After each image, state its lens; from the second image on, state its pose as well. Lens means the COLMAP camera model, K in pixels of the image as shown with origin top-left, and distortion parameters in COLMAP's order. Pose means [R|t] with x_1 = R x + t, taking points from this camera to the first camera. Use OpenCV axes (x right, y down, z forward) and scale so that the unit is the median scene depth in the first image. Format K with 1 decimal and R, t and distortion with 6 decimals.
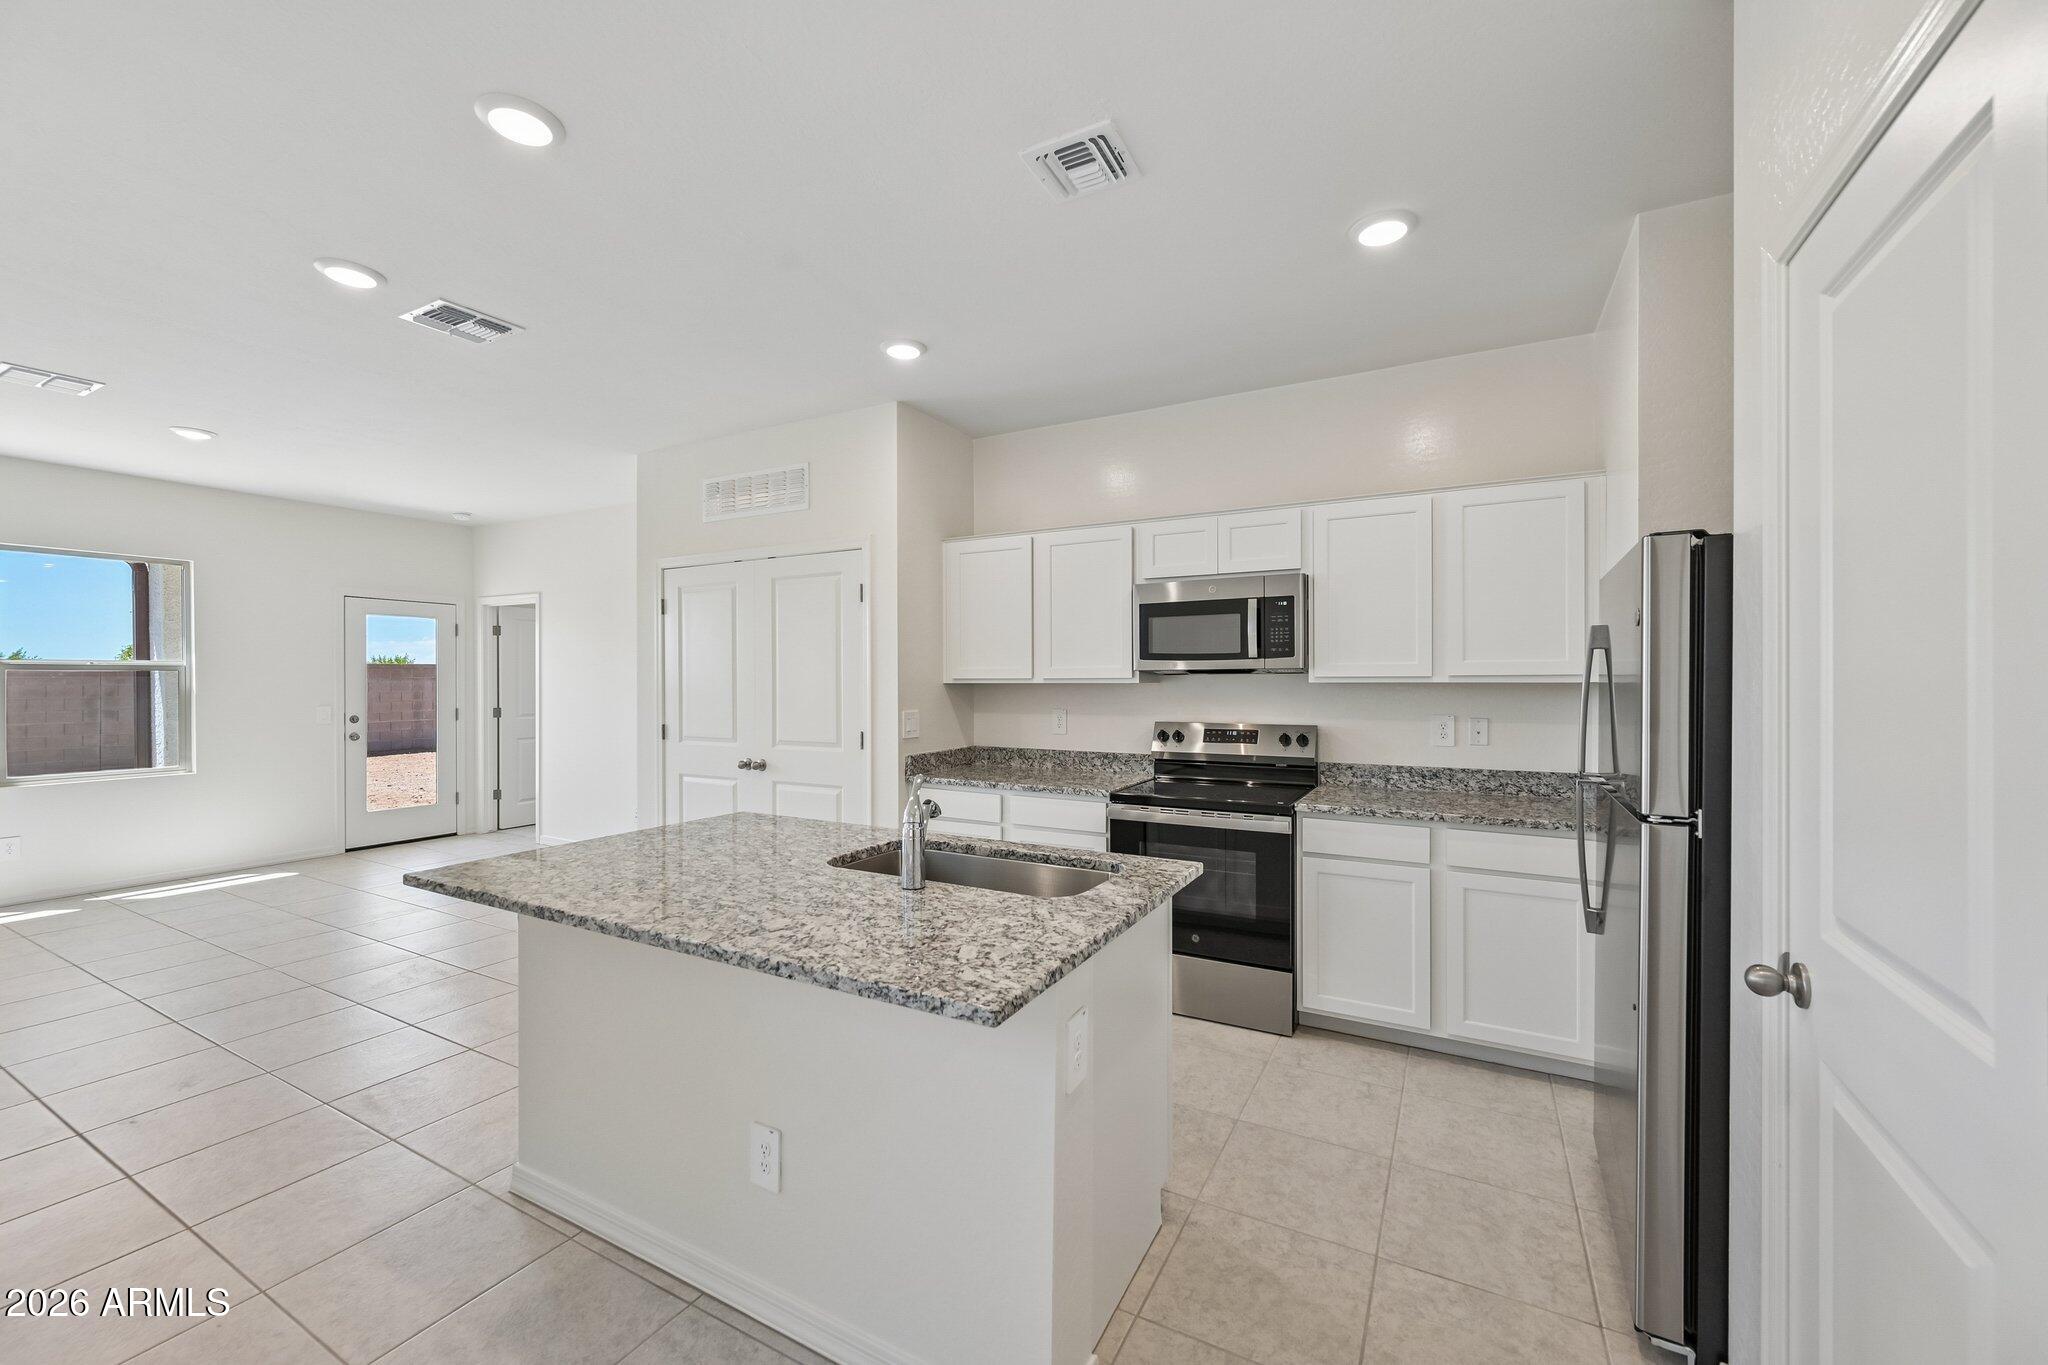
lens RADIAL K [[804.1, 0, 1027.0], [0, 804.1, 682.8], [0, 0, 1]] dist [-0.000360, -0.000097]
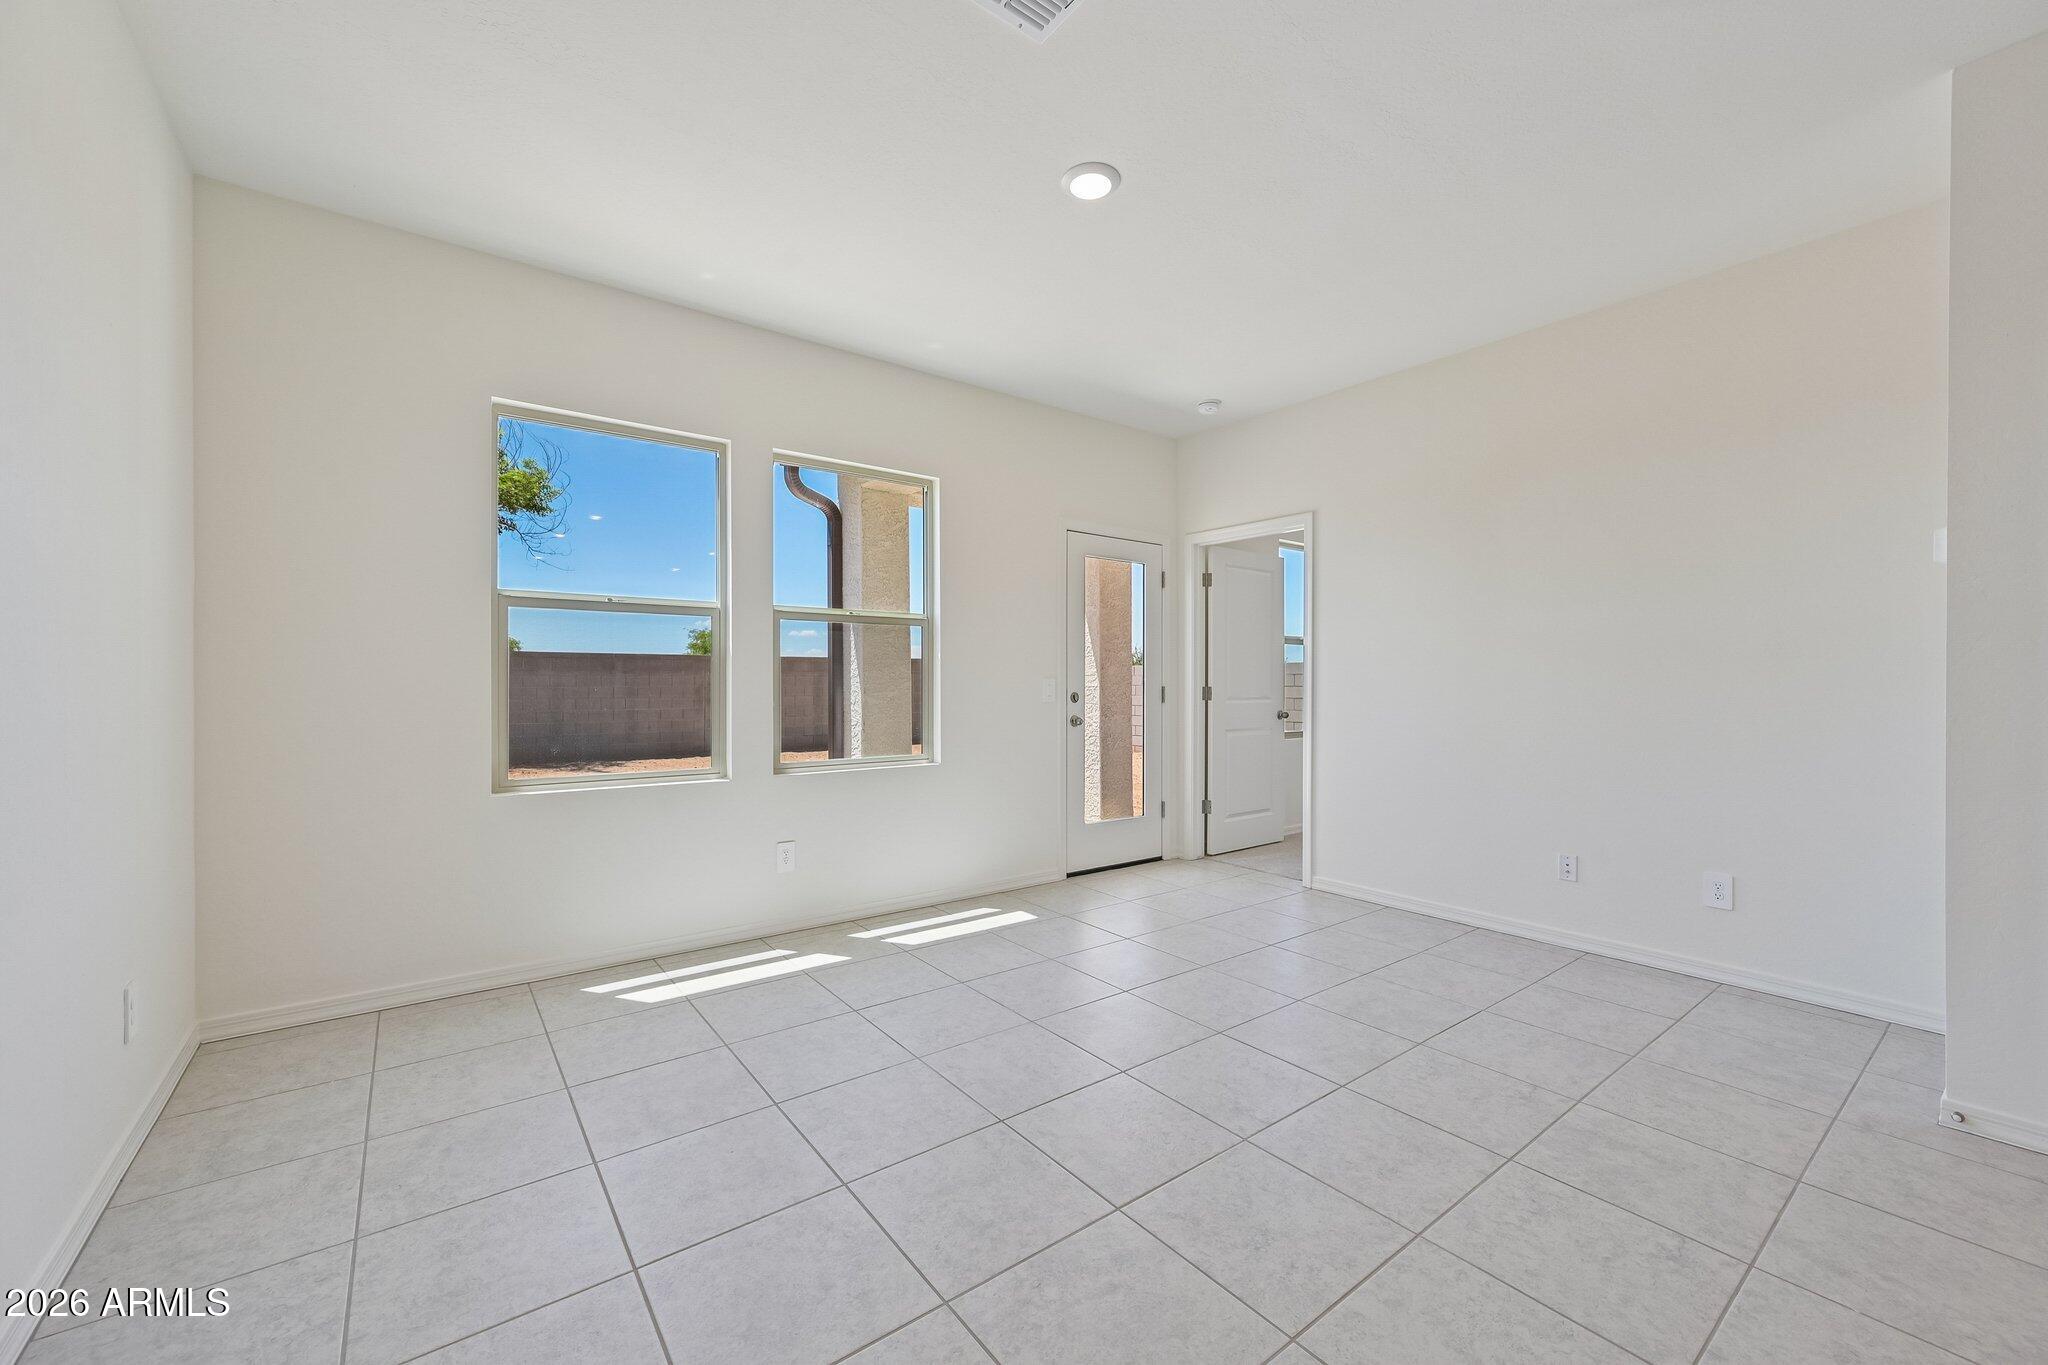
lens RADIAL K [[804.1, 0, 1031.4], [0, 804.1, 696.8], [0, 0, 1]] dist [-0.000360, -0.000097]
pose [[0.914835, 0.007790, -0.403752, -1.114245], [-0.002937, 0.999916, 0.012638, 0.068319], [0.403816, -0.010376, 0.914781, 0.604185]]
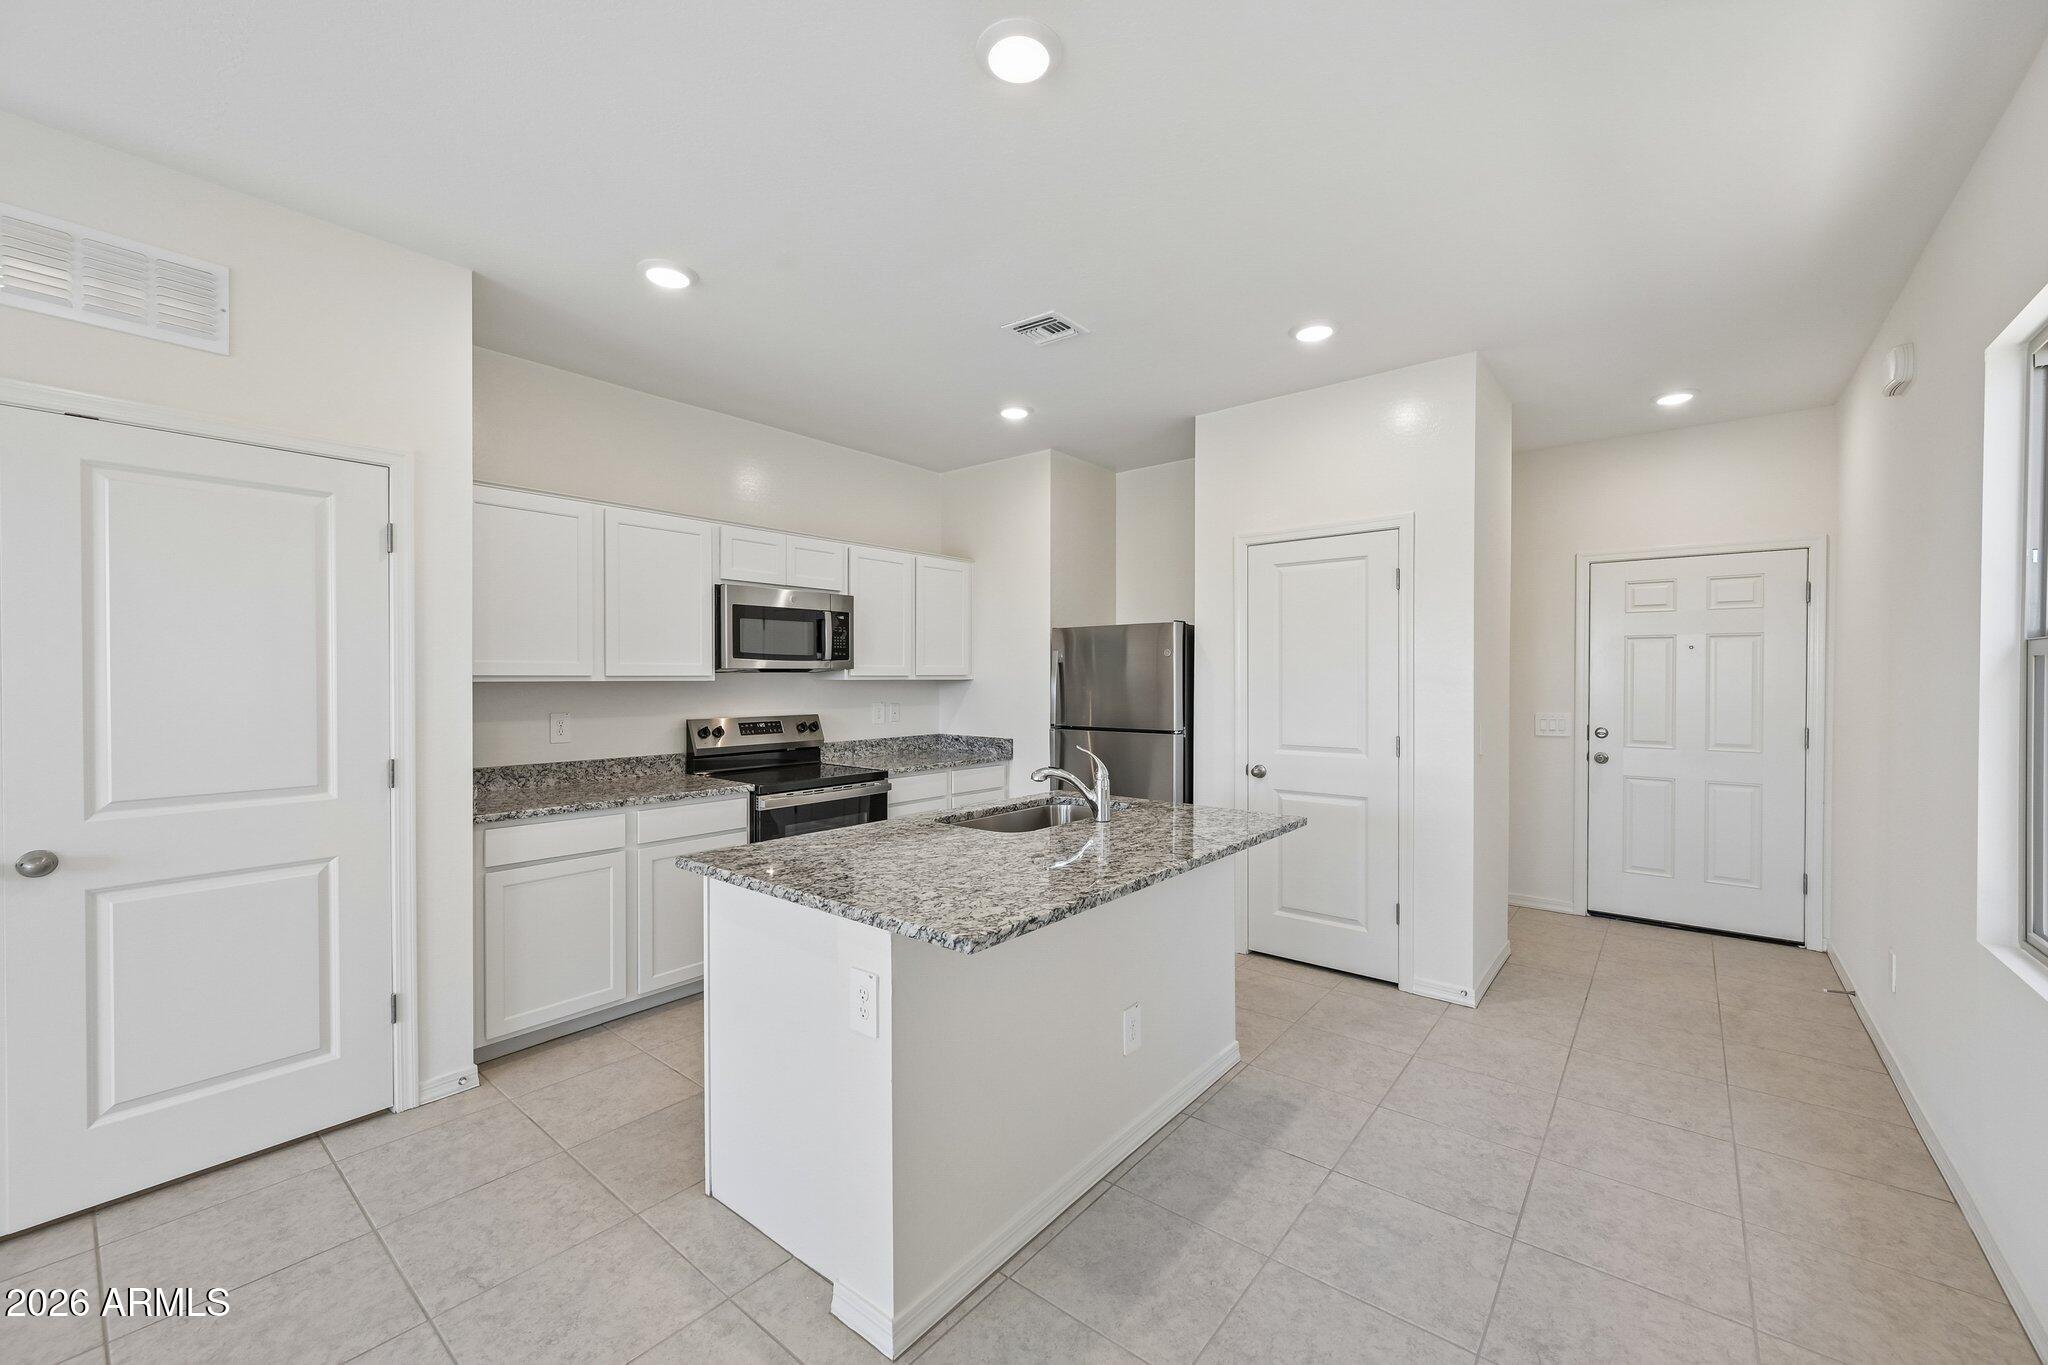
lens RADIAL K [[804.1, 0, 1024.9], [0, 804.1, 683.1], [0, 0, 1]] dist [-0.000360, -0.000097]
pose [[0.185650, -0.004299, 0.982607, -0.881007], [0.003483, 0.999987, 0.003717, 0.000682], [-0.982610, 0.002732, 0.185662, 0.482730]]
